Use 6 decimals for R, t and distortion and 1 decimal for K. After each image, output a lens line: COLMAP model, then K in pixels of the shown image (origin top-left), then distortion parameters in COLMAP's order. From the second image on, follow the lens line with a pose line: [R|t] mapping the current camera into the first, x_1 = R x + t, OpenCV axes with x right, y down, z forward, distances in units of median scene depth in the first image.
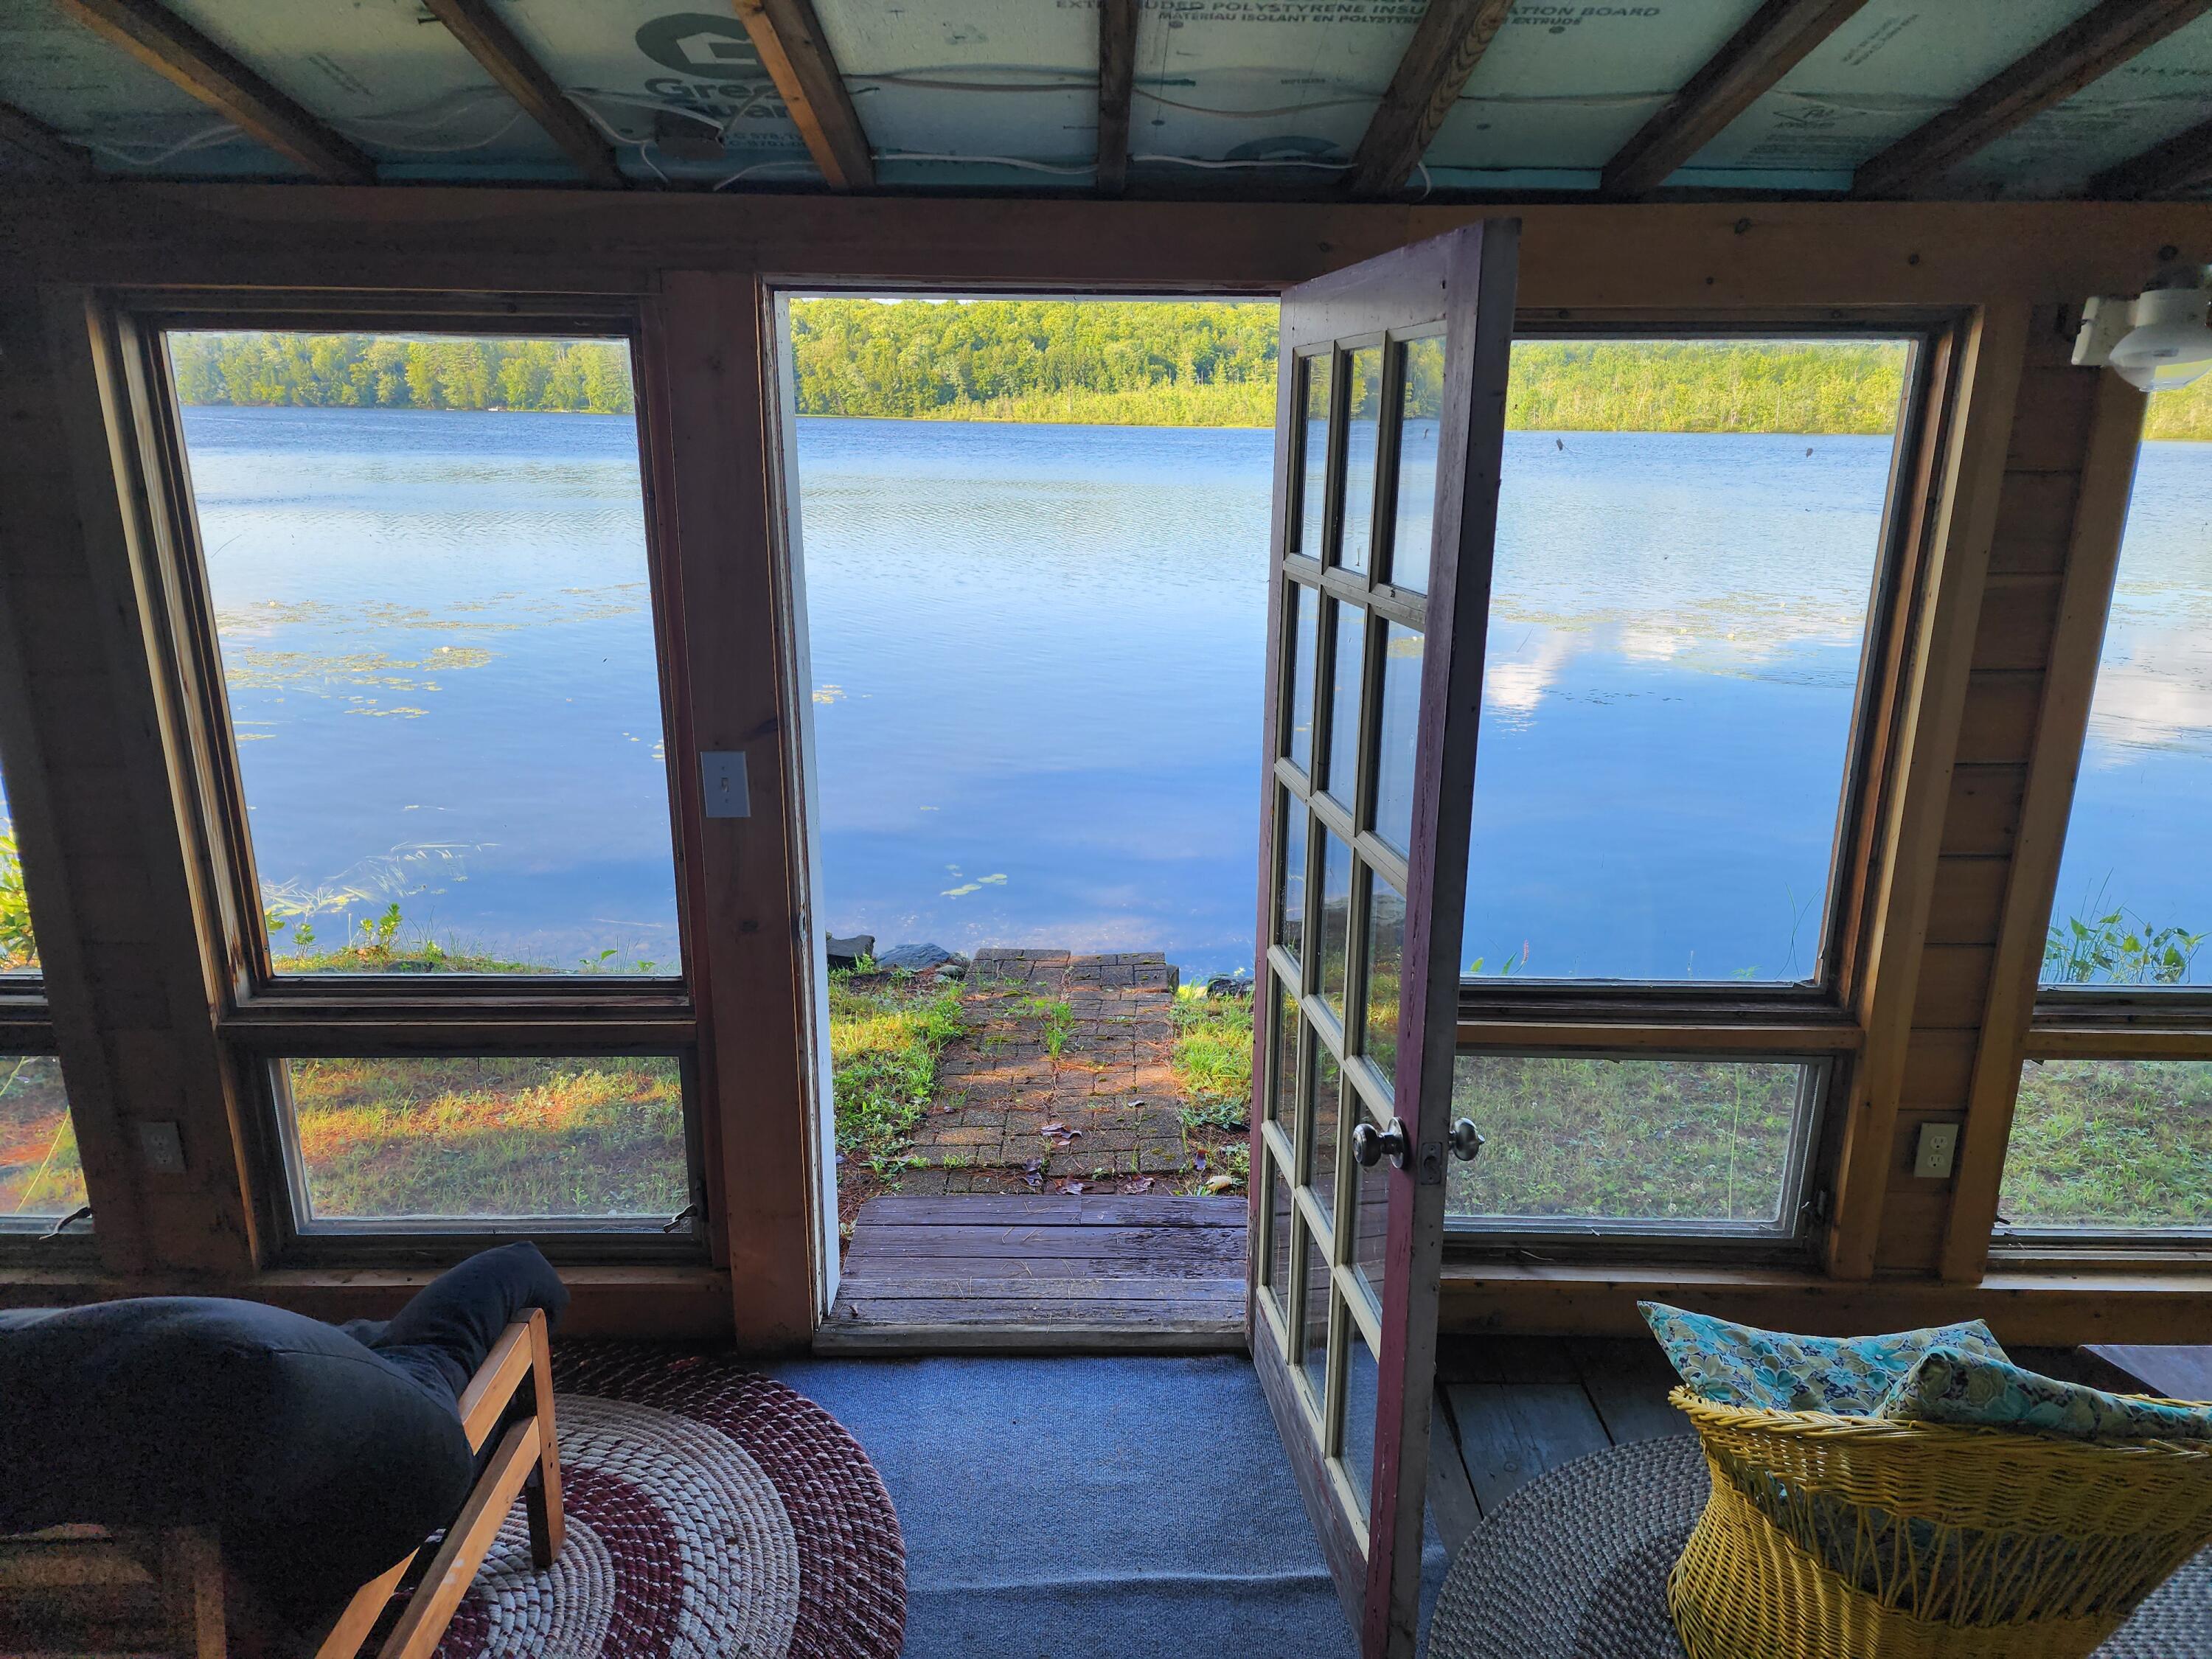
lens RADIAL K [[1474.4, 0, 1104.1], [0, 1474.4, 869.8], [0, 0, 1]] dist [0.030016, -0.002624]
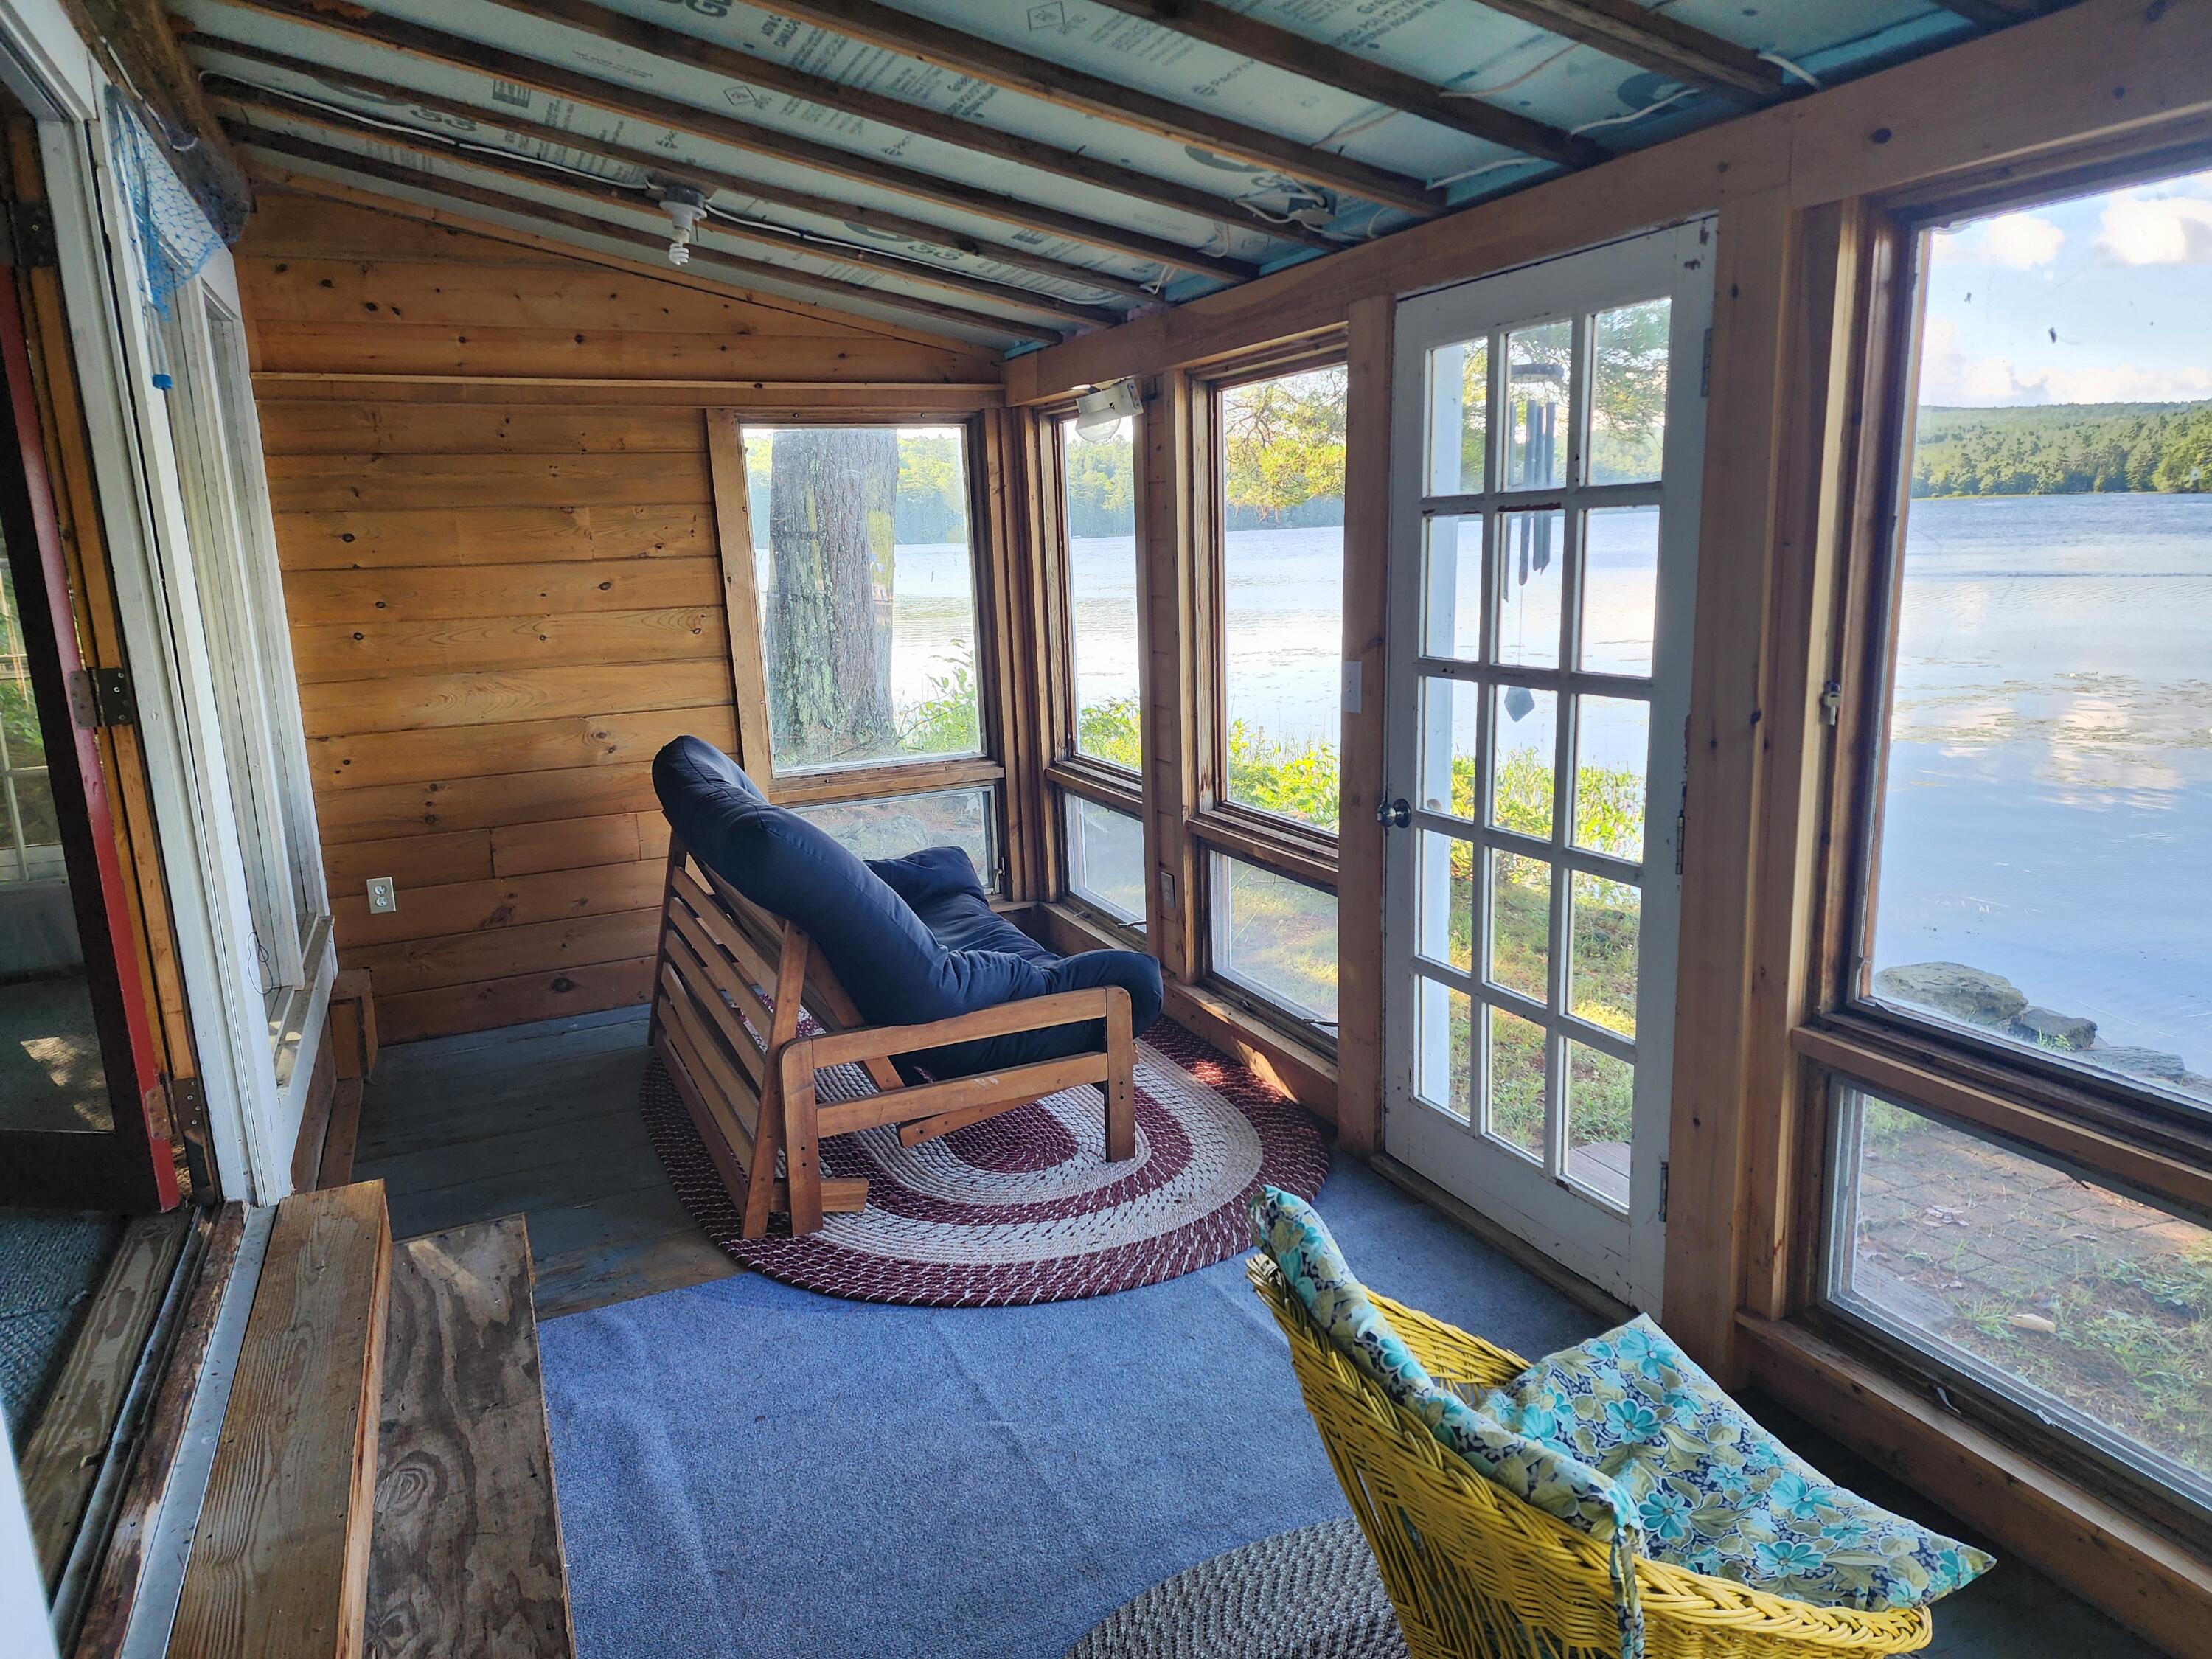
lens RADIAL K [[1451.6, 0, 1093.4], [0, 1451.6, 841.4], [0, 0, 1]] dist [0.084687, -0.075677]
pose [[0.405894, 0.174152, -0.897174, 0.769513], [-0.235500, 0.968456, 0.081445, 0.022895], [0.883057, 0.178227, 0.434103, 0.230069]]
